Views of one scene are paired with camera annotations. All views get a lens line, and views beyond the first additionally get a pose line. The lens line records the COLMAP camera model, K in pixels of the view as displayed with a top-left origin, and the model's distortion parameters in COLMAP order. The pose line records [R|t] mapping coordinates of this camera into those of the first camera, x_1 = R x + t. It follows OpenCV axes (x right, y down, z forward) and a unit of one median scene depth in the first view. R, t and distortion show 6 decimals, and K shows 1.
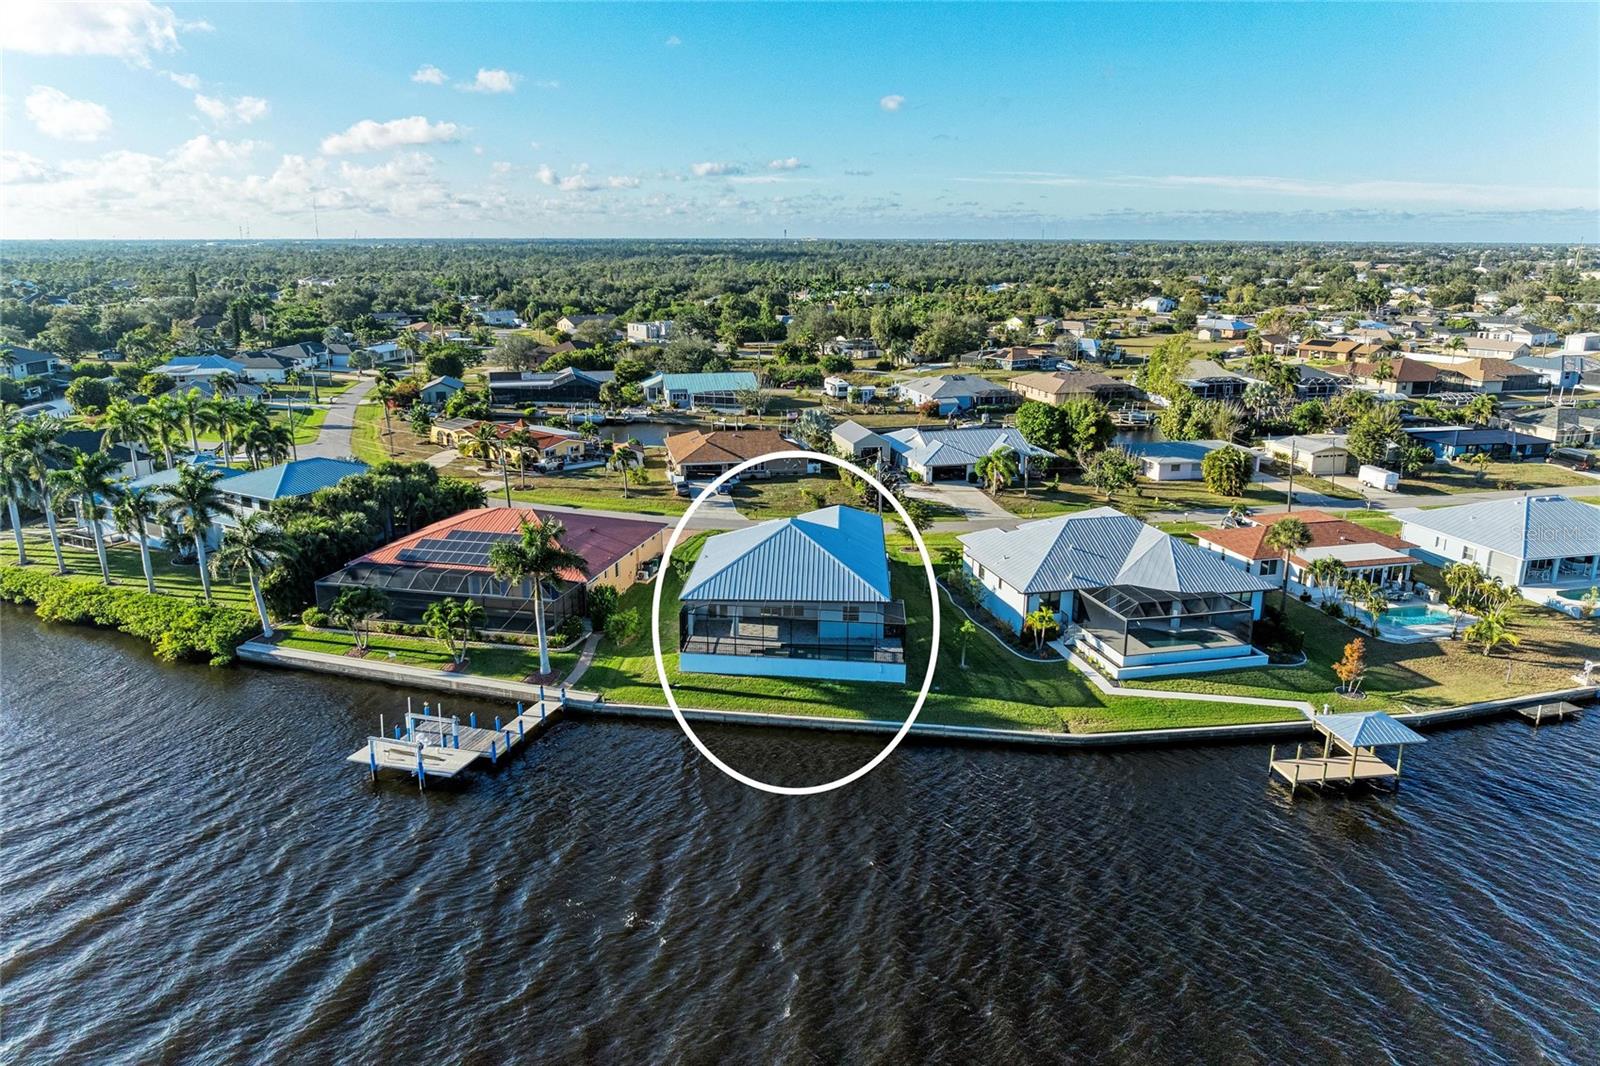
lens RADIAL K [[1107.6, 0, 797.7], [0, 1107.6, 549.1], [0, 0, 1]] dist [-0.004620, -0.007826]
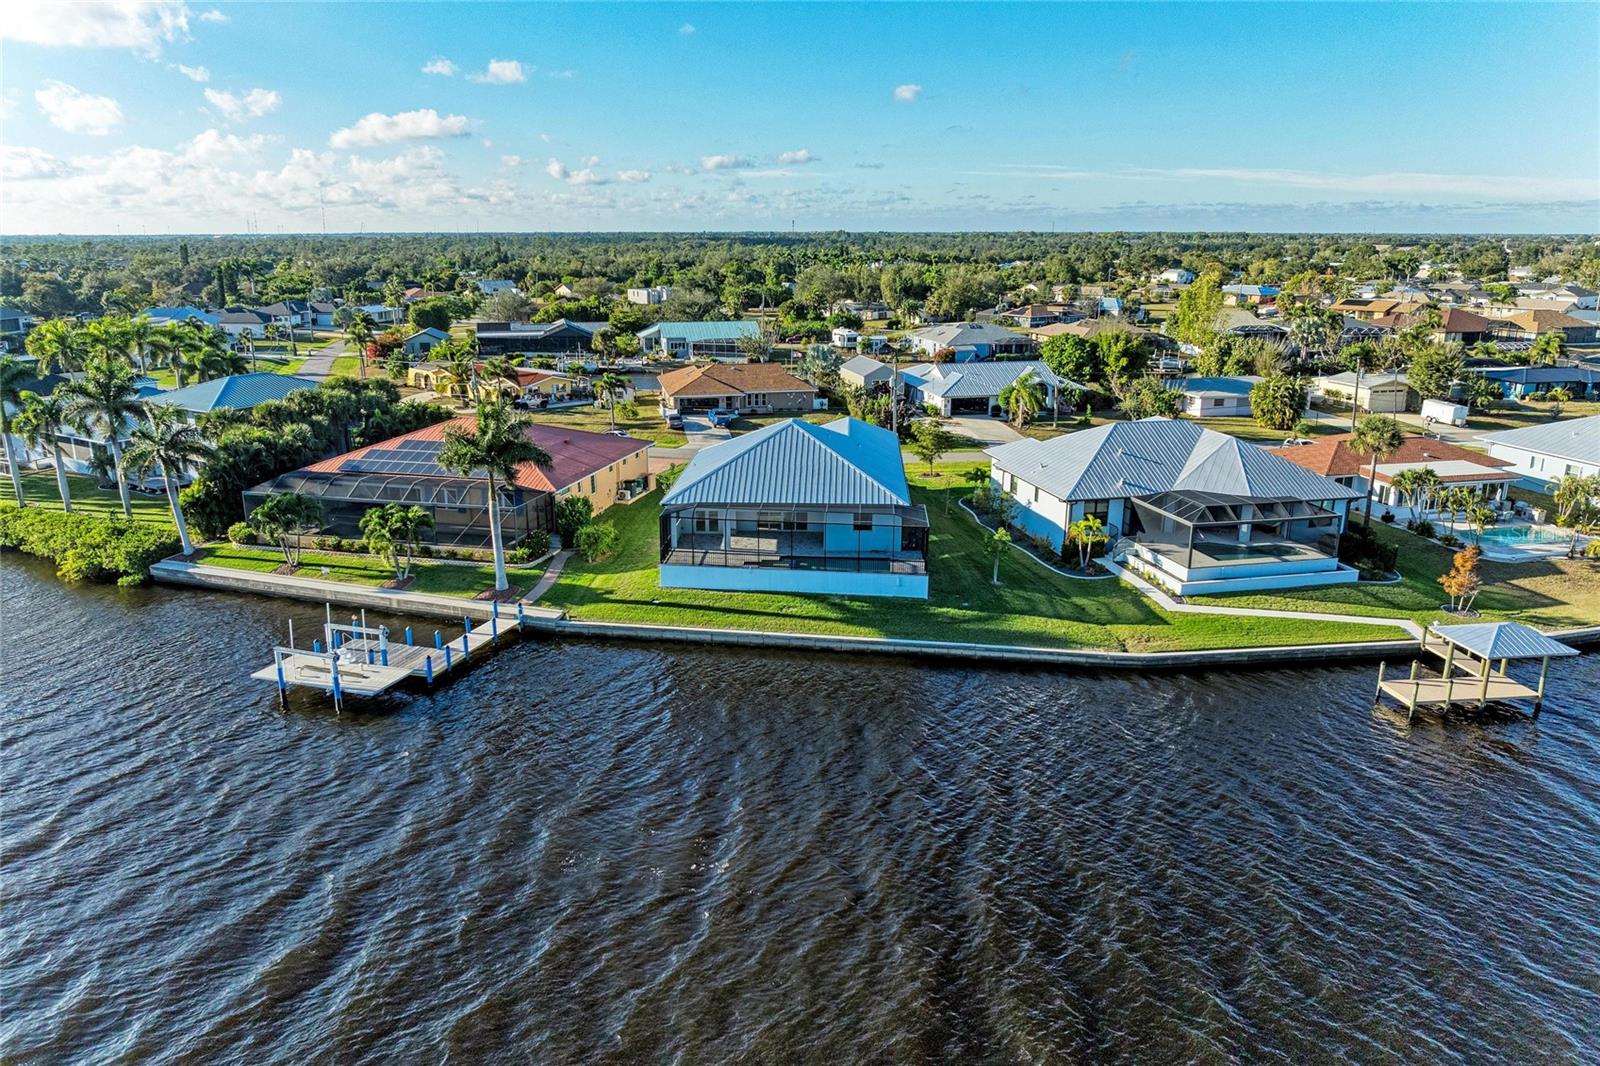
lens RADIAL K [[1117.0, 0, 791.5], [0, 1117.0, 538.0], [0, 0, 1]] dist [-0.012649, 0.003857]
pose [[0.999920, 0.000774, -0.012652, 0.003555], [-0.000842, 0.999985, -0.005354, 0.058888], [0.012647, 0.005364, 0.999906, 0.113195]]
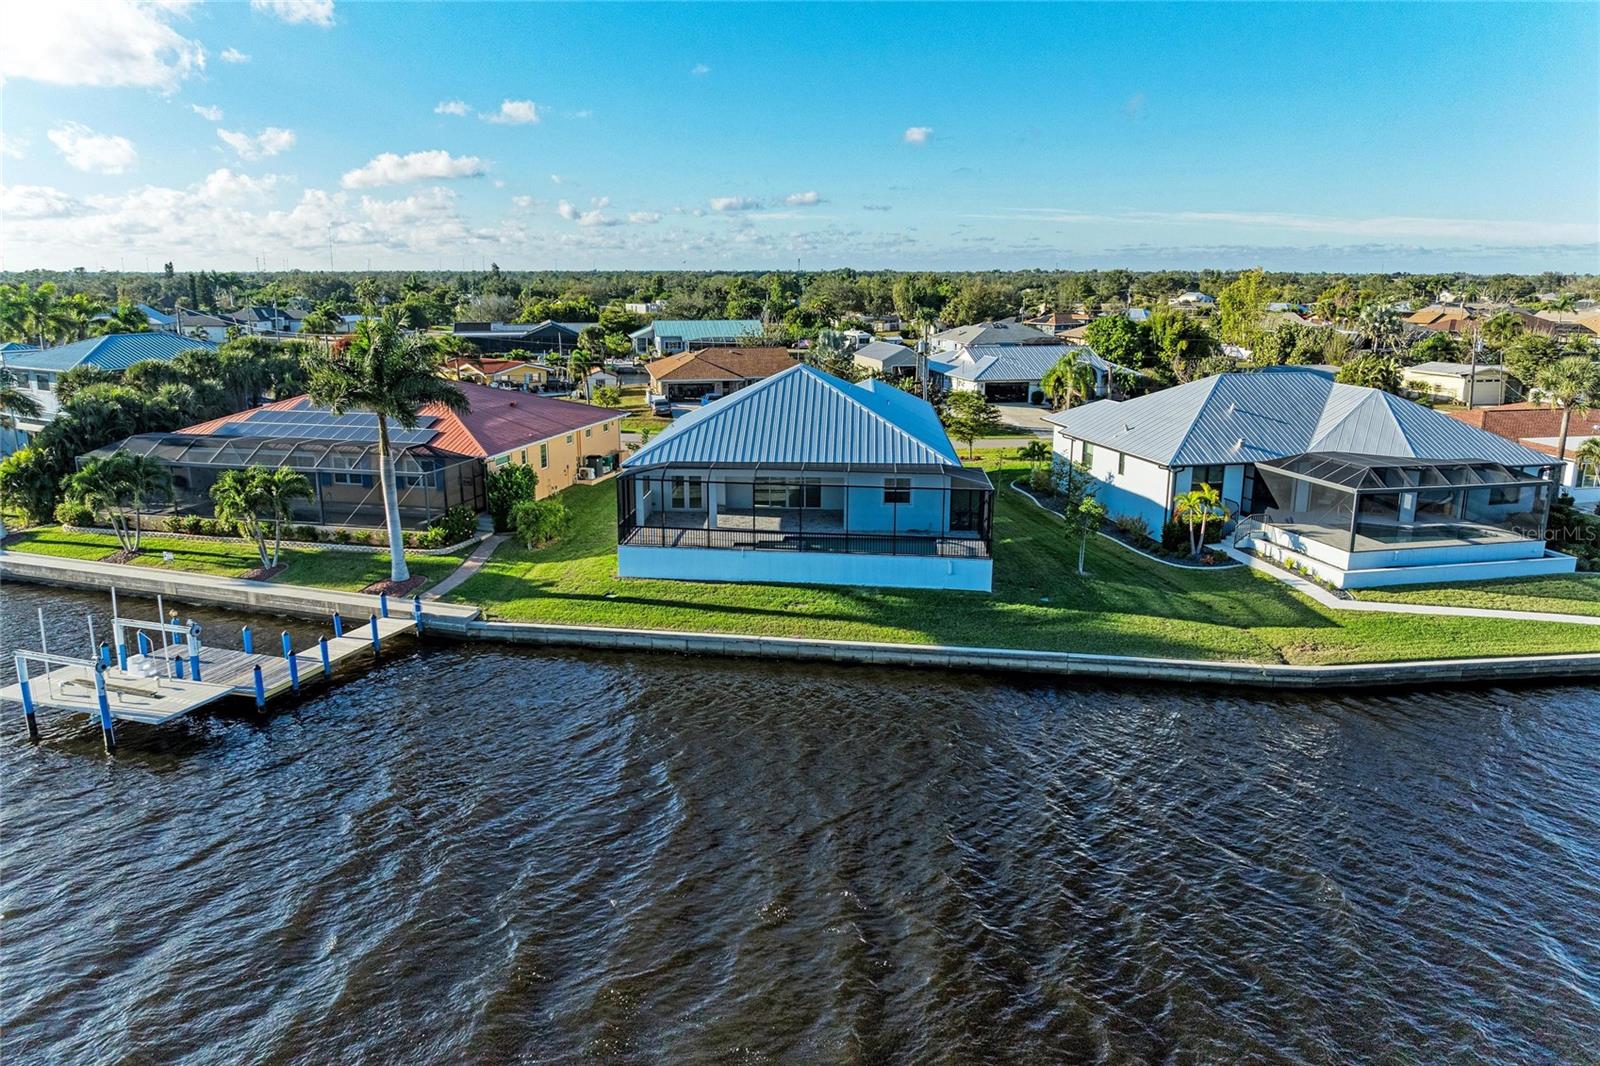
lens RADIAL K [[1119.1, 0, 800.0], [0, 1119.1, 533.0], [0, 0, 1]] dist [-0.020590, 0.004973]
pose [[0.999950, 0.002800, -0.009613, -0.000280], [-0.003215, 0.999050, -0.043449, 0.085511], [0.009482, 0.043478, 0.999009, 0.292195]]
